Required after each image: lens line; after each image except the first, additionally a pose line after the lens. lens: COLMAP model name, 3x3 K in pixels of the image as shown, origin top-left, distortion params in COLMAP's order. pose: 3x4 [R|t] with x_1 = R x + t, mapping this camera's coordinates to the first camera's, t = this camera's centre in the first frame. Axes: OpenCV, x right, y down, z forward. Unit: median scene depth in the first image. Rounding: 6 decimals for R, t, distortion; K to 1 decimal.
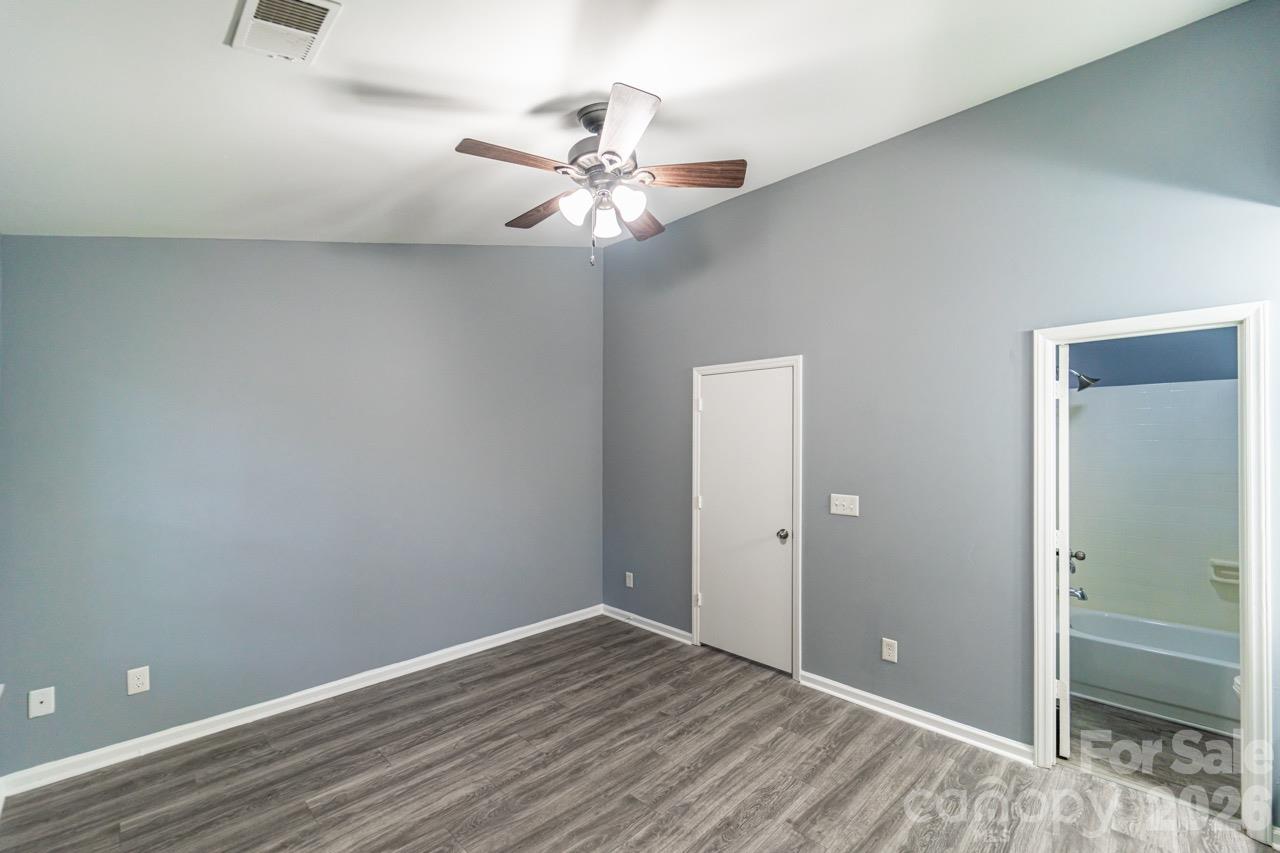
lens RADIAL K [[516.5, 0, 633.4], [0, 516.5, 437.3], [0, 0, 1]] dist [0.003507, -0.002647]
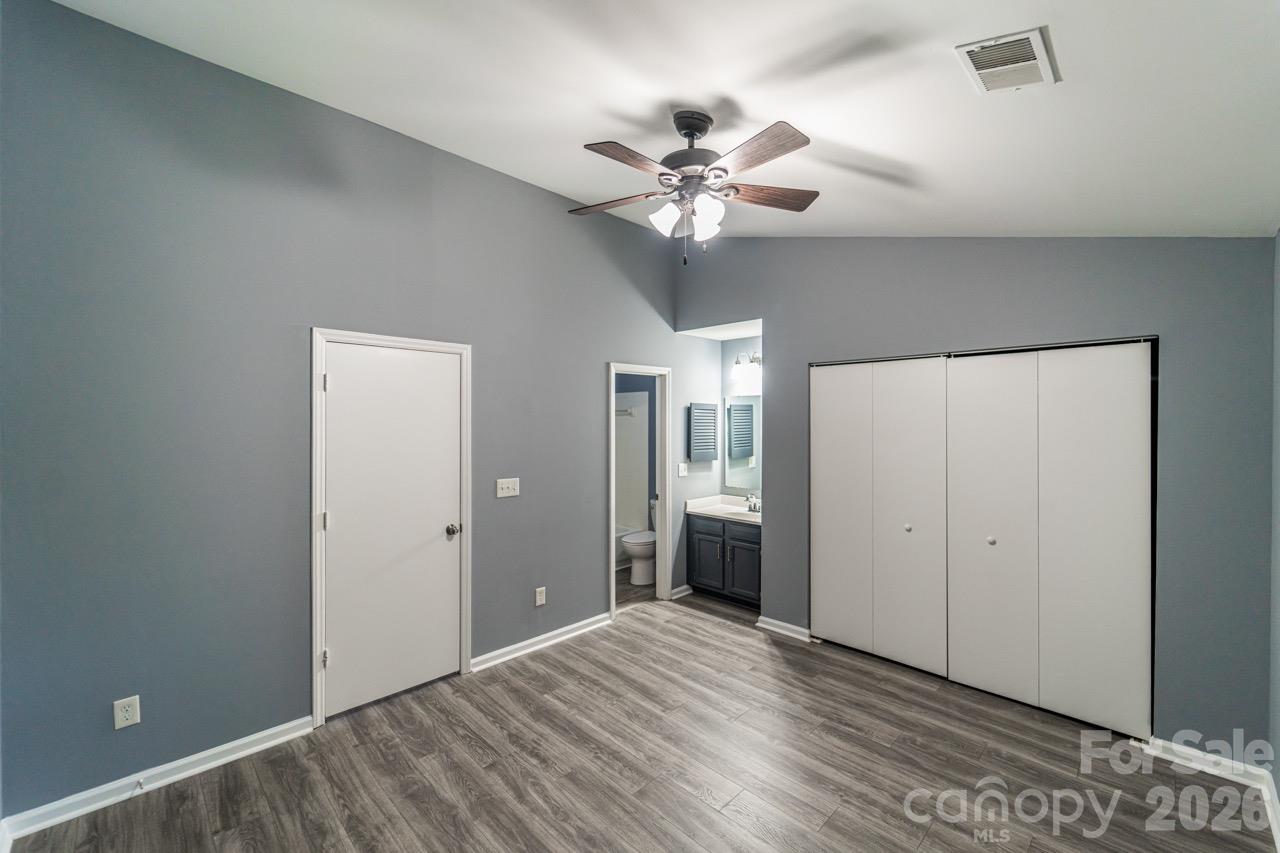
lens RADIAL K [[516.5, 0, 636.3], [0, 516.5, 421.0], [0, 0, 1]] dist [0.003507, -0.002647]
pose [[0.018548, -0.002882, 0.999824, -0.727709], [-0.006654, 0.999973, 0.003006, -0.019716], [-0.999806, -0.006708, 0.018528, 0.718856]]
